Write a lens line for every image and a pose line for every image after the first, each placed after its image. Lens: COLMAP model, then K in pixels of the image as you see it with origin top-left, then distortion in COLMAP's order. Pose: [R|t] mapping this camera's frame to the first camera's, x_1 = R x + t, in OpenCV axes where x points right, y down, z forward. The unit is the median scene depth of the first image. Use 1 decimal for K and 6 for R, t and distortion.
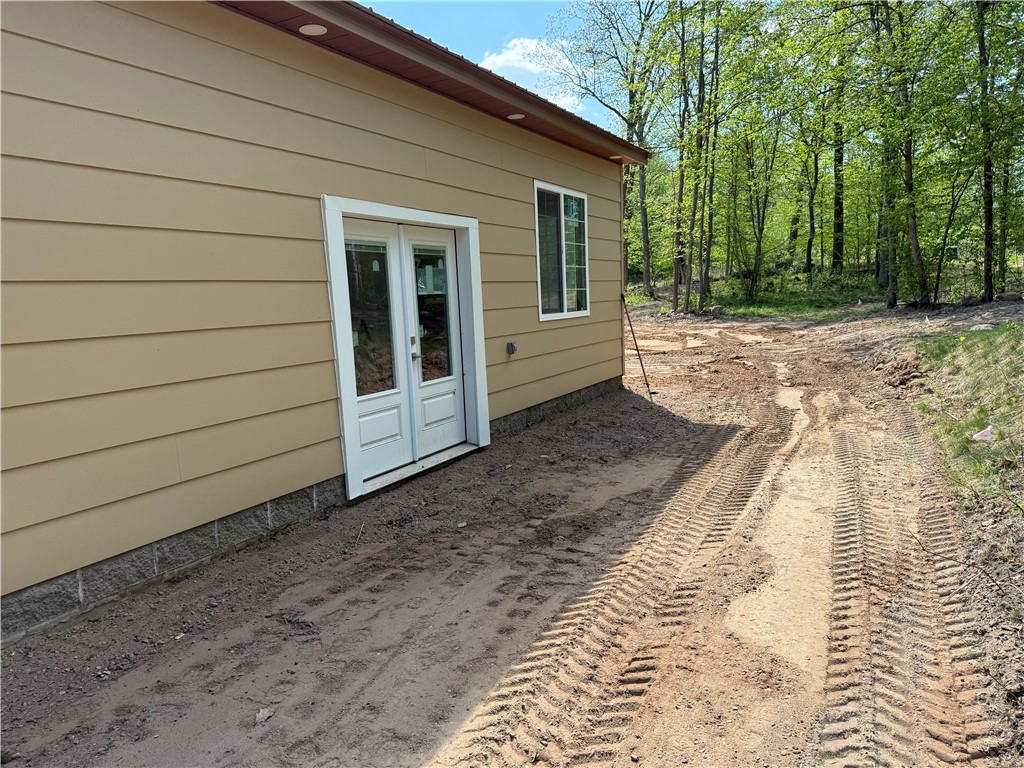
lens RADIAL K [[711.8, 0, 512.3], [0, 711.8, 382.8], [0, 0, 1]] dist [0.063629, -0.079453]
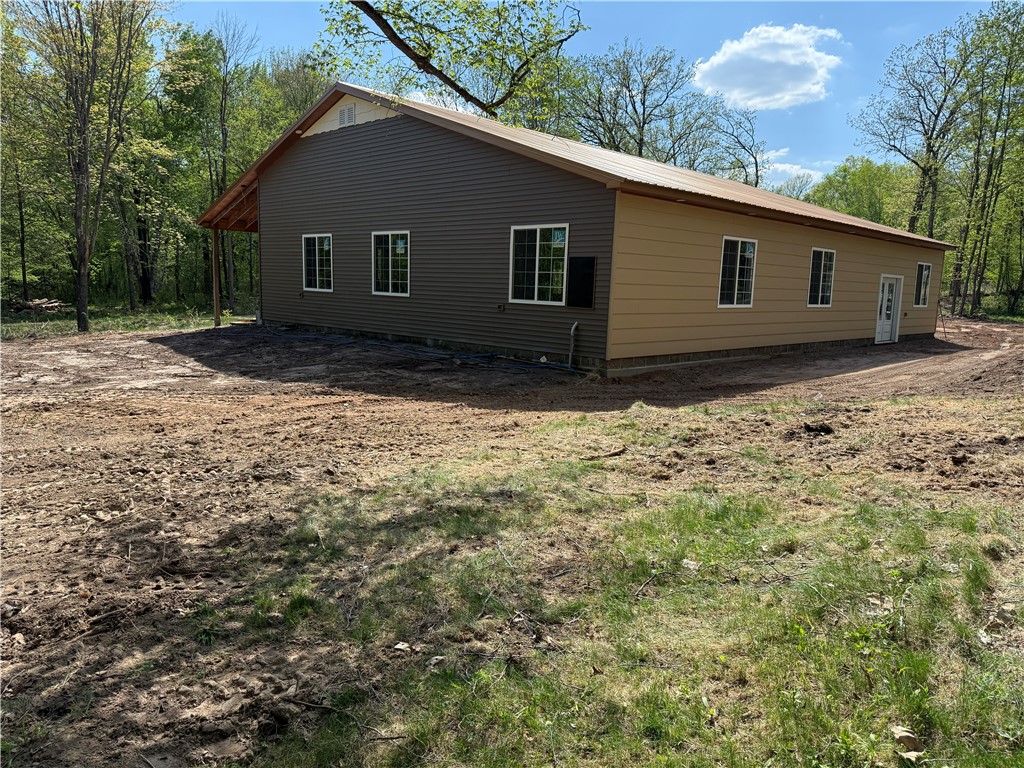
lens RADIAL K [[711.8, 0, 511.8], [0, 711.8, 387.5], [0, 0, 1]] dist [0.063629, -0.079453]
pose [[0.950470, 0.112815, -0.289619, -0.200249], [-0.107171, 0.993613, 0.035327, 0.099938], [0.291755, -0.002538, 0.956490, -0.740258]]
